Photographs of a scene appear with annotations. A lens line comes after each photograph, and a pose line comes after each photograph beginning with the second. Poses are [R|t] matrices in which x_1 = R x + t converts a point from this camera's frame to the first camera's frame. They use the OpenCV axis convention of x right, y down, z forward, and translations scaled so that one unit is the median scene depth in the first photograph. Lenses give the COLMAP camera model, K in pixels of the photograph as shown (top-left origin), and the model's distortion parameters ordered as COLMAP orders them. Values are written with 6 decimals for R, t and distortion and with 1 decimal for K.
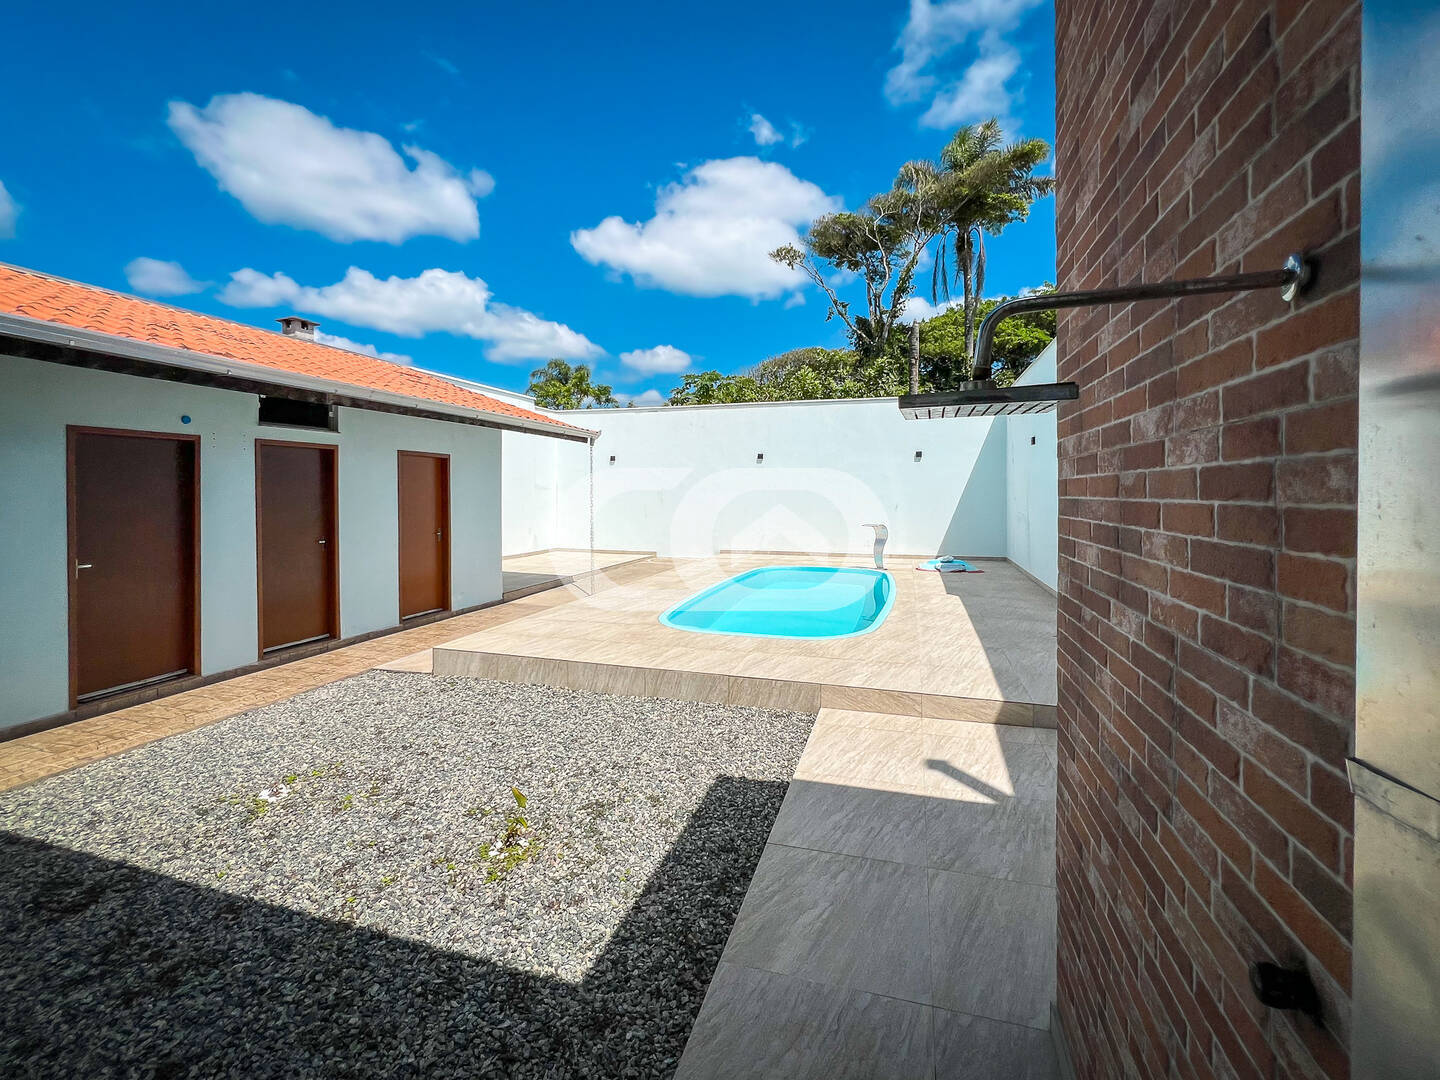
lens RADIAL K [[596.9, 0, 748.7], [0, 596.9, 542.7], [0, 0, 1]] dist [-0.001491, 0.001055]
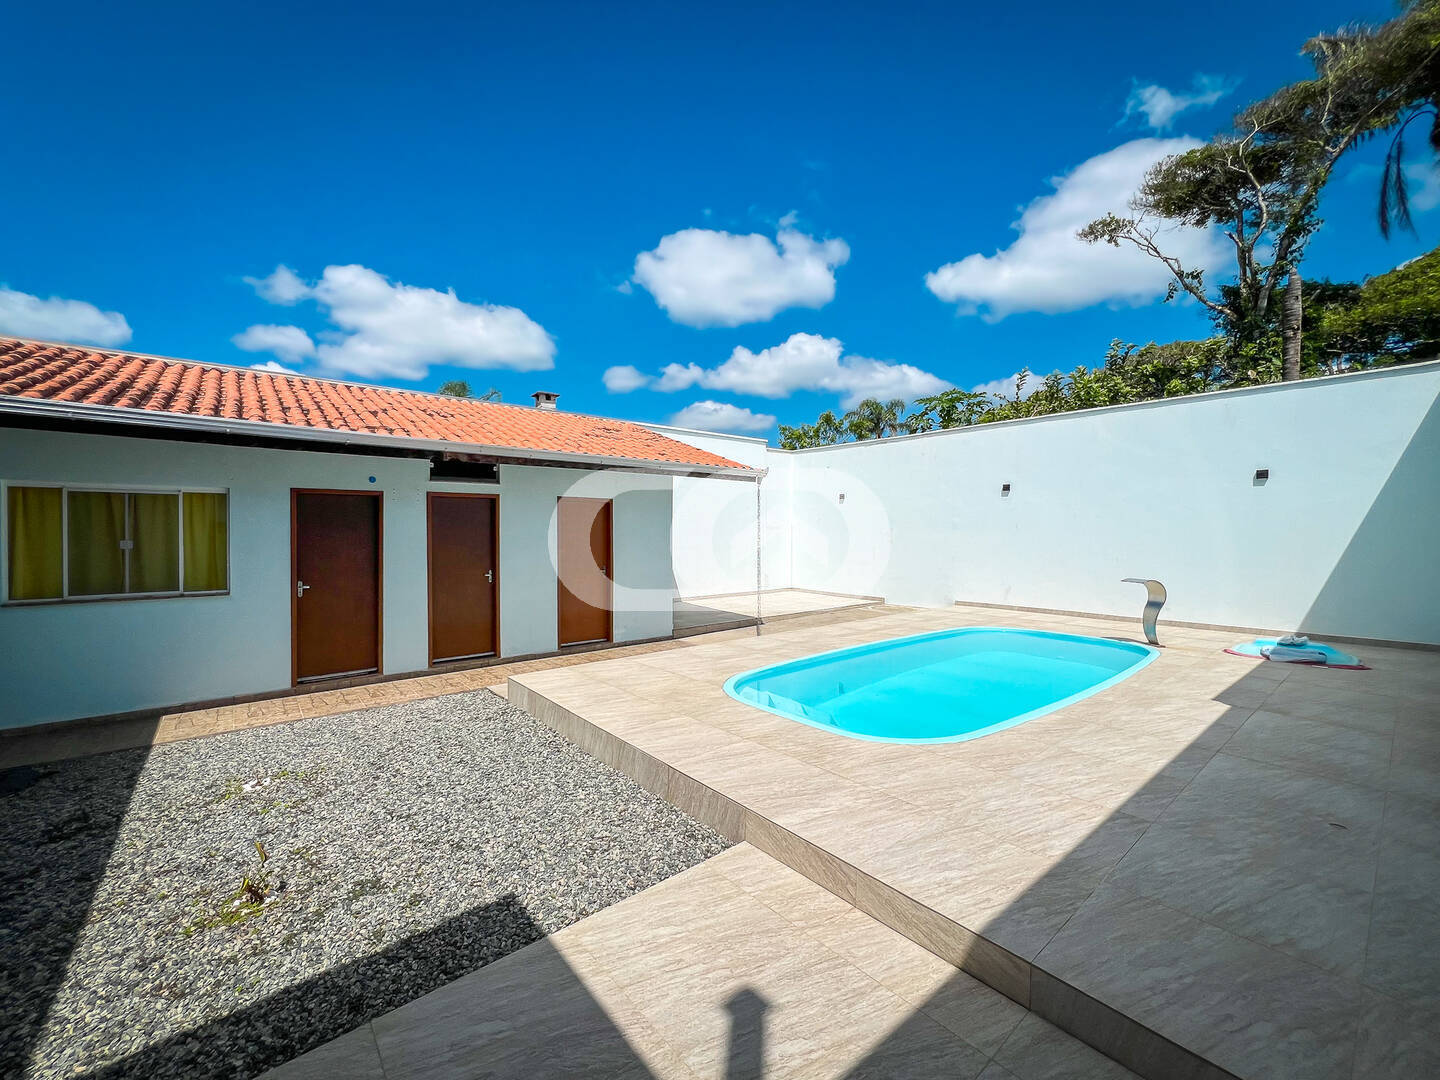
lens RADIAL K [[596.9, 0, 719.8], [0, 596.9, 540.2], [0, 0, 1]] dist [-0.001491, 0.001055]
pose [[0.821874, 0.007335, -0.569623, 0.368222], [-0.046166, 0.997486, -0.053765, -0.028613], [0.567796, 0.070485, 0.820146, 0.282189]]
